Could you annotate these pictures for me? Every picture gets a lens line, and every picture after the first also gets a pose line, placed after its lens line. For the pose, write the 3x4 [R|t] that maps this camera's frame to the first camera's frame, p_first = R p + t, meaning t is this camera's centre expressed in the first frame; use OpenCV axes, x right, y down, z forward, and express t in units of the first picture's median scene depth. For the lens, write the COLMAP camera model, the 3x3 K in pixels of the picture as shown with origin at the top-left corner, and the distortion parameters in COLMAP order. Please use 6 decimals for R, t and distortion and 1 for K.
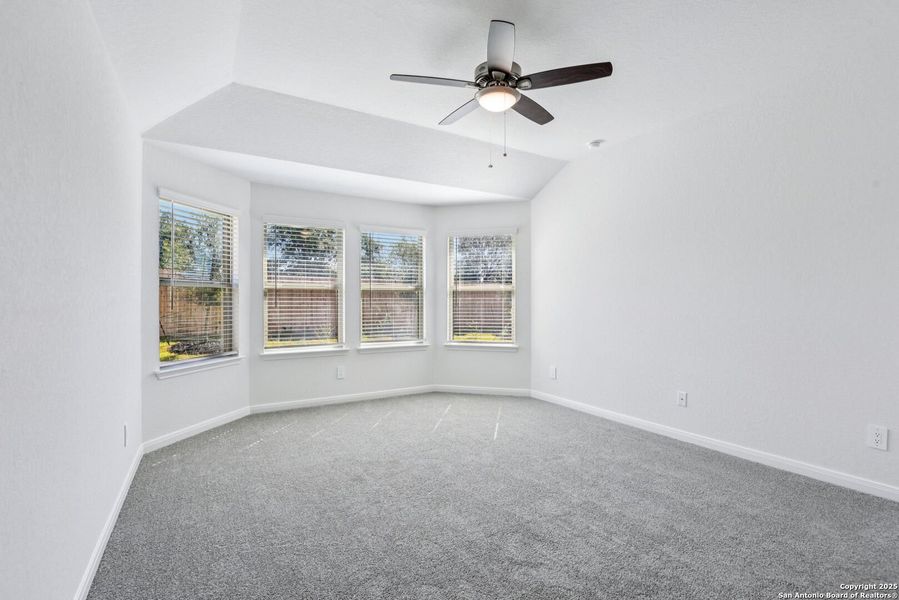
lens RADIAL K [[396.7, 0, 426.9], [0, 396.7, 300.8], [0, 0, 1]] dist [-0.008645, -0.000174]
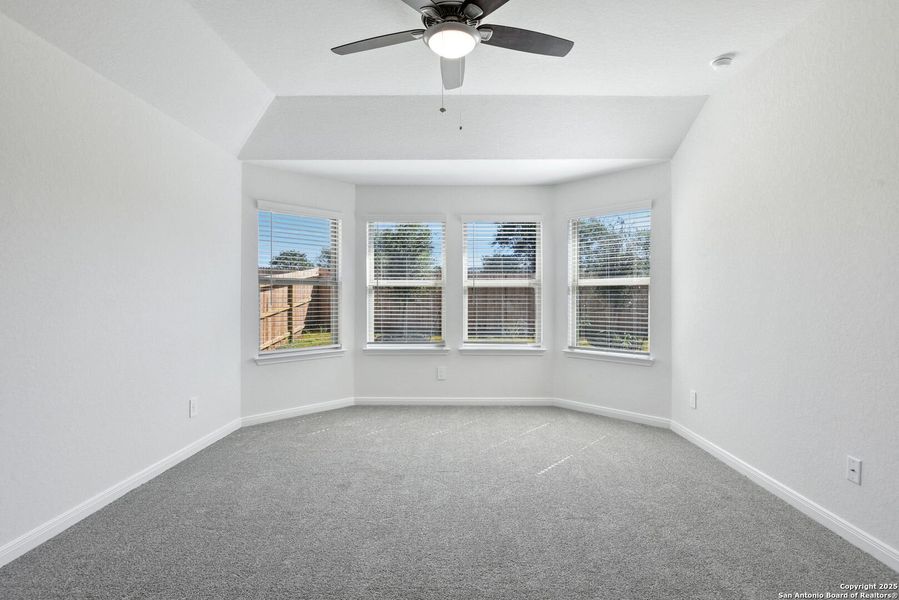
lens RADIAL K [[416.3, 0, 447.6], [0, 416.3, 298.3], [0, 0, 1]] dist [-0.000579, -0.010718]
pose [[0.876094, 0.001136, -0.482140, 0.308167], [-0.001213, 0.999999, 0.000153, 0.001176], [0.482139, 0.000451, 0.876094, 0.147273]]
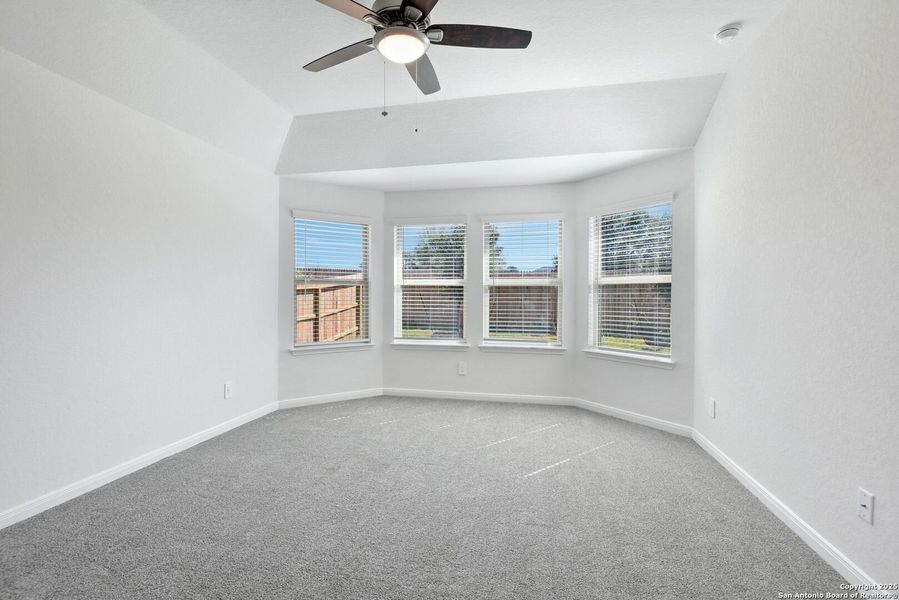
lens RADIAL K [[389.7, 0, 437.8], [0, 389.7, 297.9], [0, 0, 1]] dist [-0.002623, -0.007358]
pose [[0.764832, 0.004601, -0.644214, 0.404272], [-0.002598, 0.999988, 0.004057, 0.000221], [0.644225, -0.001429, 0.764835, 0.239239]]
